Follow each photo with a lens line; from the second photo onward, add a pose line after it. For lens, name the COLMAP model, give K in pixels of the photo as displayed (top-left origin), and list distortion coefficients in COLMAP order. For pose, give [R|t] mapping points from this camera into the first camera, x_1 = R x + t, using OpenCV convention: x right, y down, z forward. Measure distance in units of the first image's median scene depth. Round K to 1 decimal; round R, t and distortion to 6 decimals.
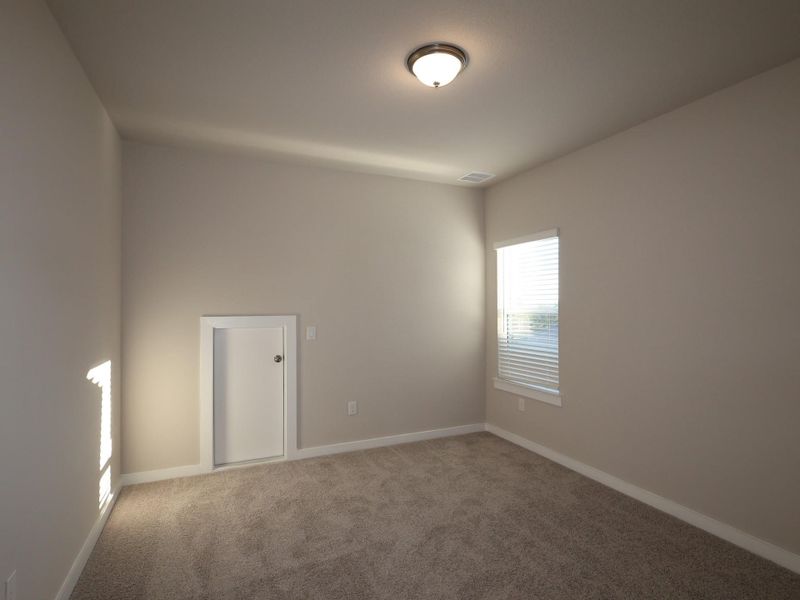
lens RADIAL K [[416.4, 0, 401.7], [0, 416.4, 299.9], [0, 0, 1]] dist [-0.000710, -0.000288]
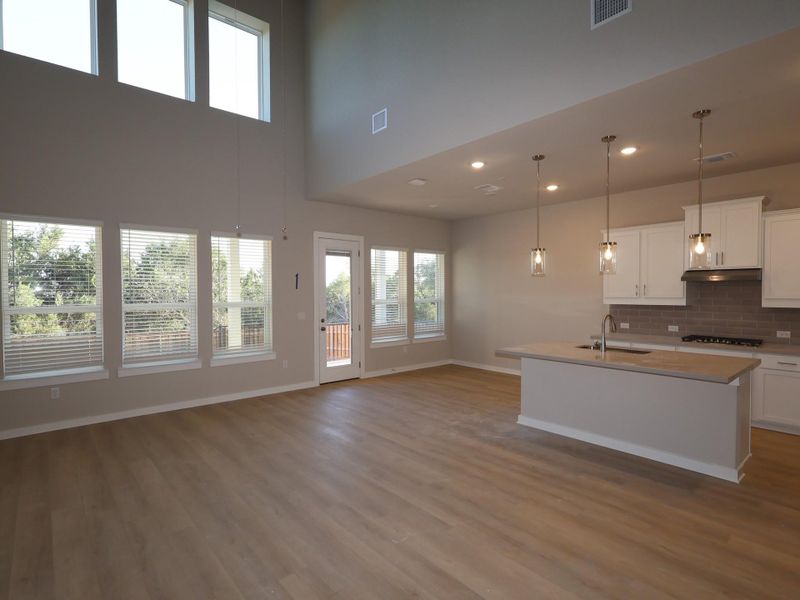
lens RADIAL K [[416.4, 0, 401.7], [0, 416.4, 299.9], [0, 0, 1]] dist [-0.000710, -0.000288]
pose [[-0.277544, -0.013224, 0.960622, -0.970169], [-0.004126, 0.999912, 0.012573, -0.000750], [-0.960704, -0.000474, -0.277574, 0.450849]]
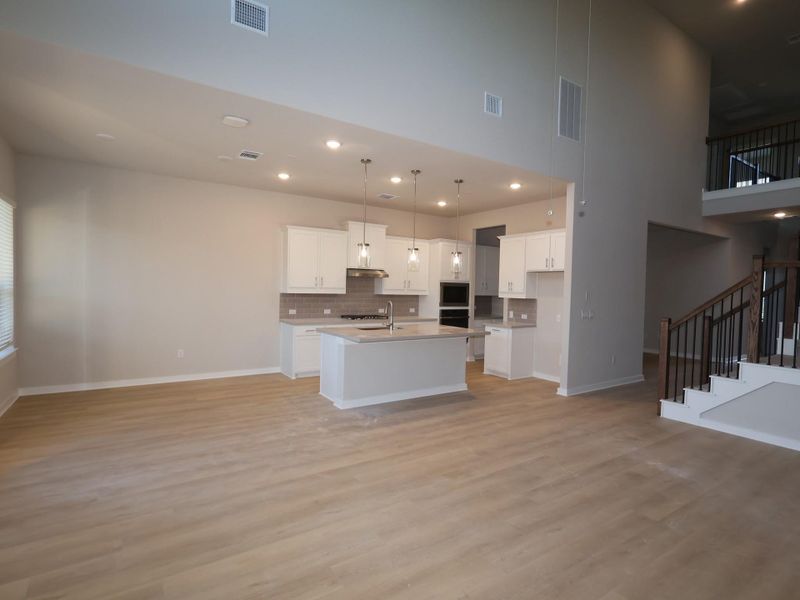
lens RADIAL K [[416.4, 0, 401.7], [0, 416.4, 299.9], [0, 0, 1]] dist [-0.000710, -0.000288]
pose [[-0.987975, -0.016635, -0.153717, 0.013448], [-0.020375, 0.999533, 0.022786, 0.009488], [0.153266, 0.025644, -0.987852, 0.991380]]
